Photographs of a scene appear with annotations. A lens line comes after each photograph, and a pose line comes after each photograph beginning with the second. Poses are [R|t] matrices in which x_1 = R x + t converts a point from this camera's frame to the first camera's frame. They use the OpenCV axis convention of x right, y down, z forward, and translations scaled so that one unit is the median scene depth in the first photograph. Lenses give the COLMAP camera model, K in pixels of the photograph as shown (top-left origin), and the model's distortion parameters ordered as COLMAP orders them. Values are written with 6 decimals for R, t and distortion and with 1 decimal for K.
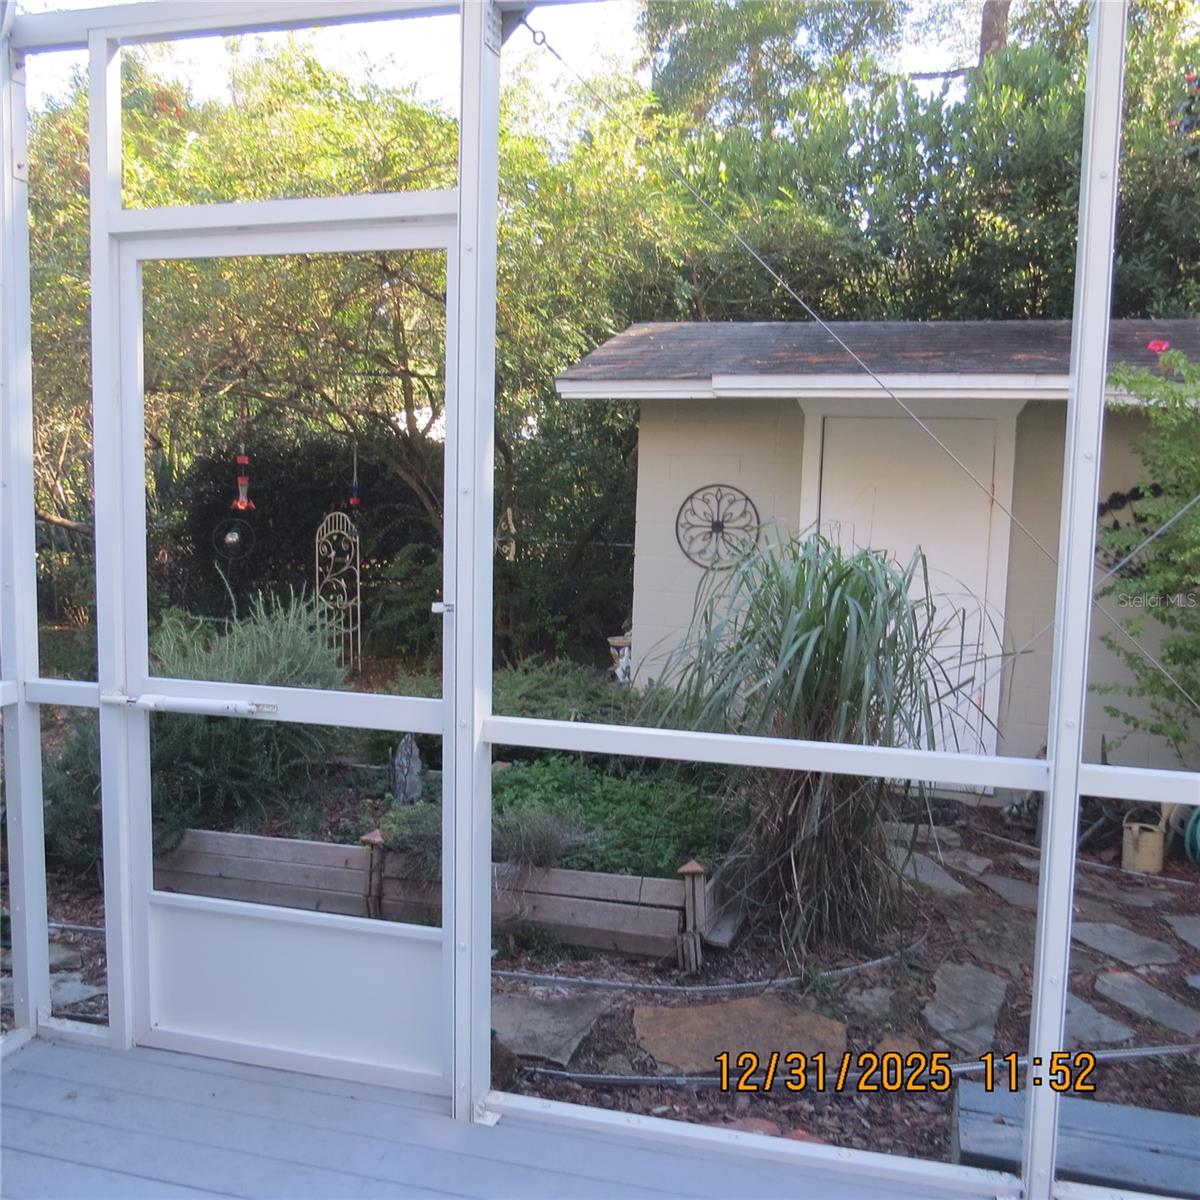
lens RADIAL K [[1175.4, 0, 601.0], [0, 1175.4, 597.9], [0, 0, 1]] dist [0.009018, 0.000000]
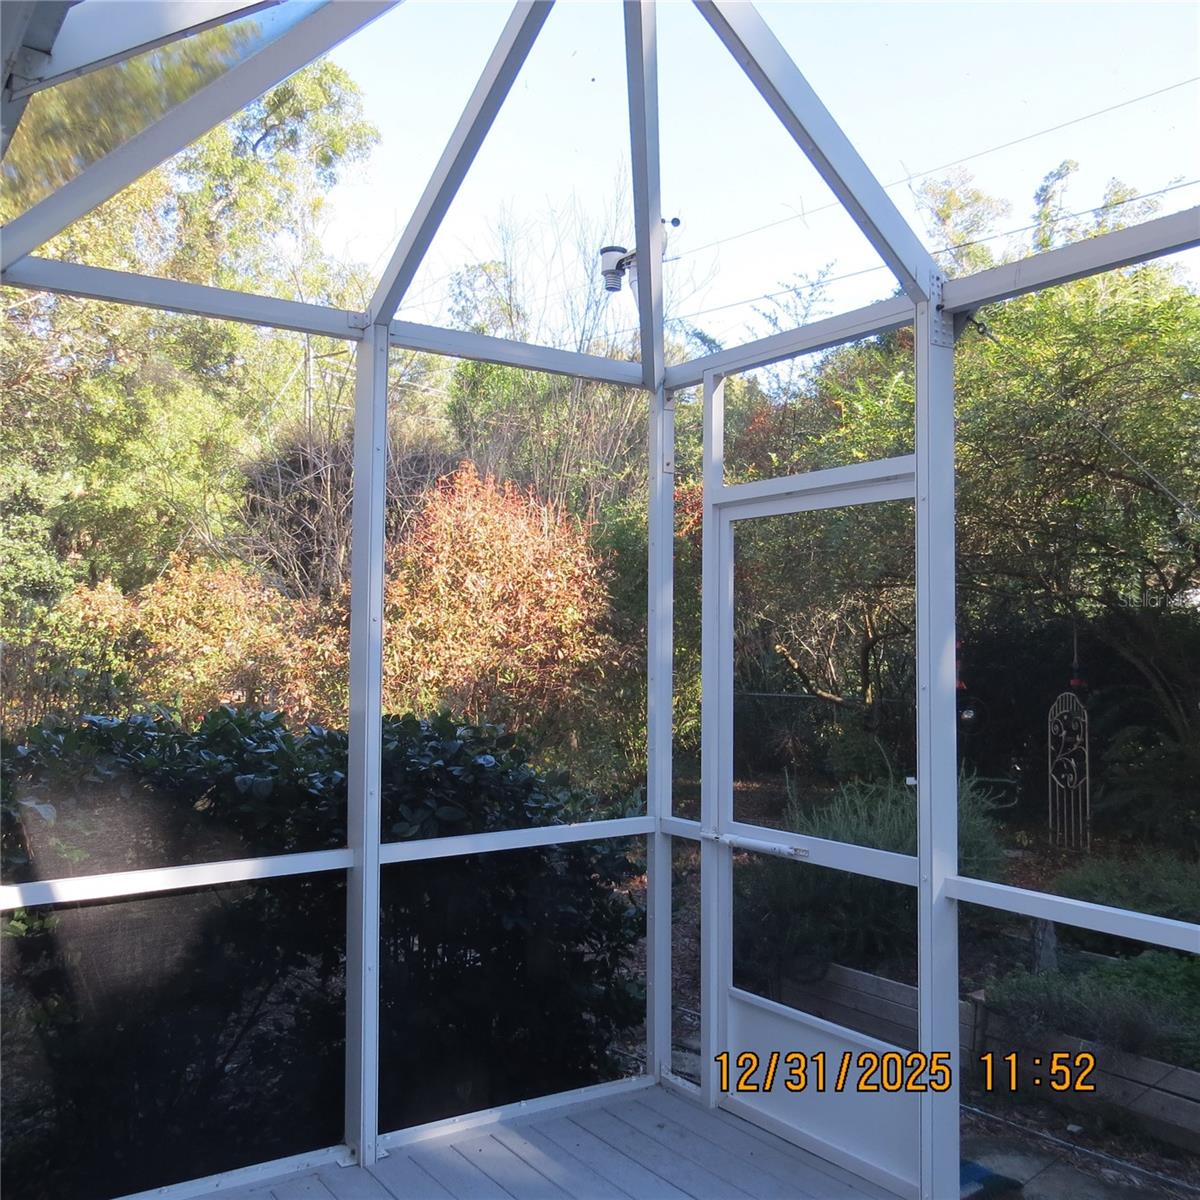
lens RADIAL K [[1175.4, 0, 600.9], [0, 1175.4, 607.7], [0, 0, 1]] dist [0.009018, 0.000000]
pose [[0.778455, -0.033201, -0.626822, 0.231636], [-0.053858, 0.991385, -0.119397, -0.004342], [0.625386, 0.126704, 0.769960, -0.106564]]
